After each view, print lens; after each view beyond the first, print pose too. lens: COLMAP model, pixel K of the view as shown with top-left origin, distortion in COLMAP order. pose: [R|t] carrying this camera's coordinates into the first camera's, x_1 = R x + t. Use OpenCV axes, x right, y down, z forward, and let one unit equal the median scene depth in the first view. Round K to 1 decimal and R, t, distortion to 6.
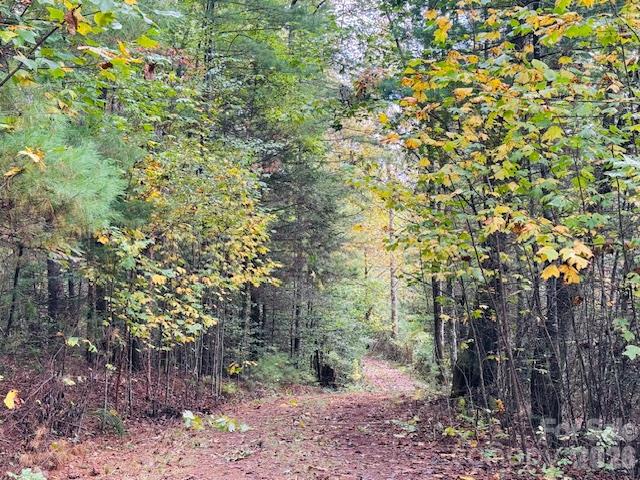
lens RADIAL K [[914.3, 0, 320.4], [0, 914.3, 240.1], [0, 0, 1]] dist [-0.009588, 0.000000]
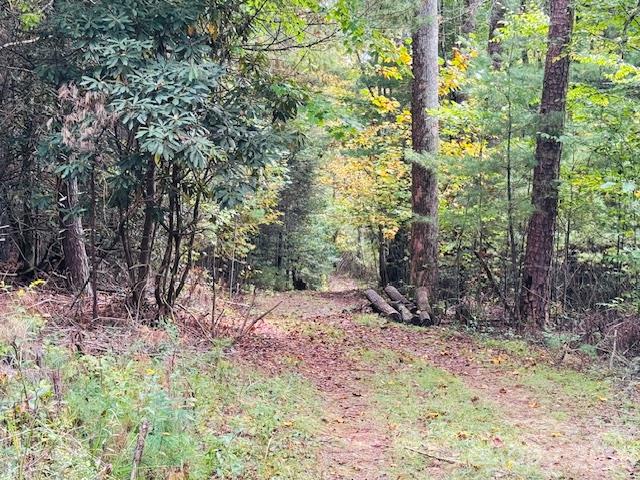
lens RADIAL K [[1305.0, 0, 320.0], [0, 1305.0, 240.2], [0, 0, 1]] dist [0.002689, 0.000000]
pose [[0.999103, 0.018529, 0.038081, -0.032723], [-0.022051, 0.995305, 0.094246, -0.076625], [-0.036156, -0.095001, 0.994820, -0.703946]]
